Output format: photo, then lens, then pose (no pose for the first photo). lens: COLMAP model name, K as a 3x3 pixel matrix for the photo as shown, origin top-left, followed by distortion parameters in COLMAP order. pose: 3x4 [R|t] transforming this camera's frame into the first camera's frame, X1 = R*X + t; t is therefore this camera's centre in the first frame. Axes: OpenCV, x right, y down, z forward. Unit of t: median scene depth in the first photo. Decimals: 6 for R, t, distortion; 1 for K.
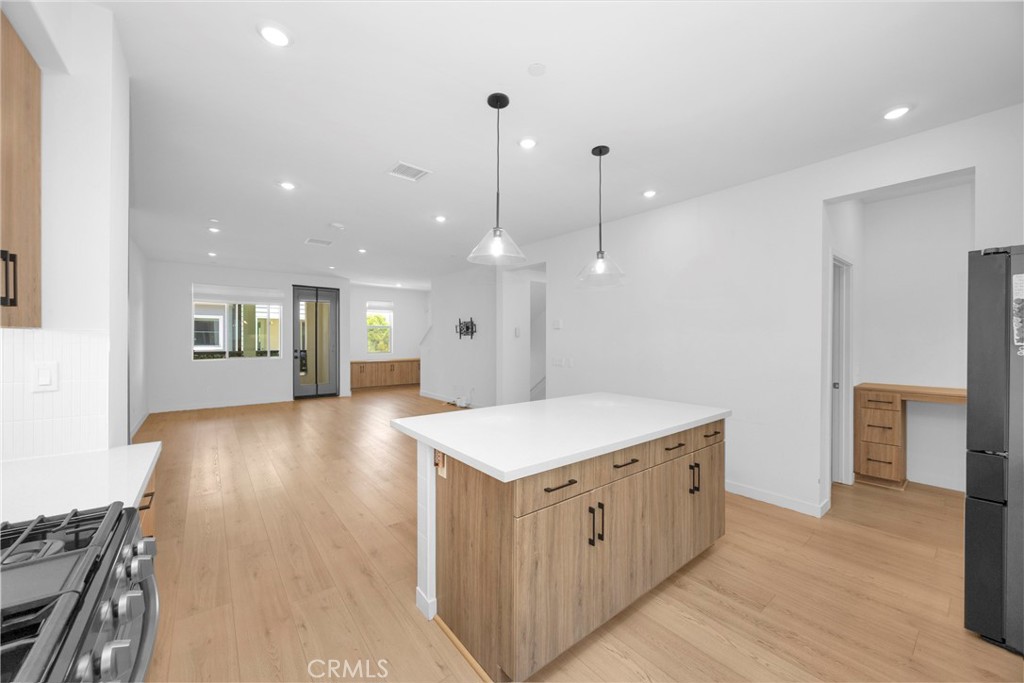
lens RADIAL K [[386.8, 0, 515.2], [0, 386.8, 340.5], [0, 0, 1]] dist [-0.009624, 0.000129]
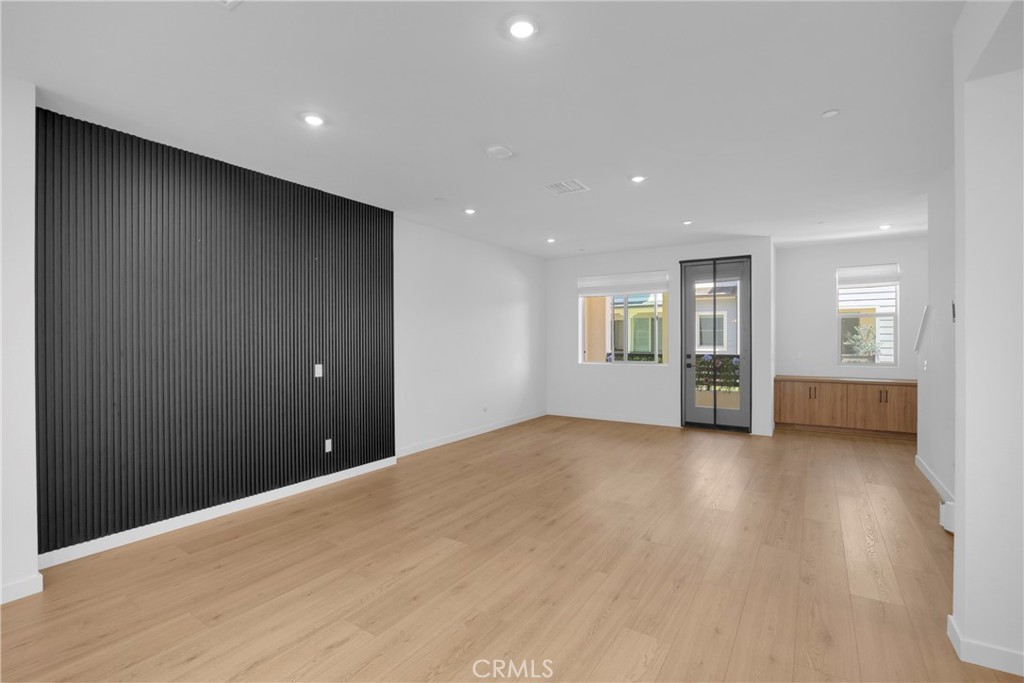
lens RADIAL K [[468.6, 0, 504.6], [0, 468.6, 340.0], [0, 0, 1]] dist [-0.005482, -0.000335]
pose [[0.308099, -0.000482, -0.951354, 0.120617], [-0.000826, 0.999999, -0.000774, -0.000814], [0.951354, 0.001025, 0.308099, 0.407202]]
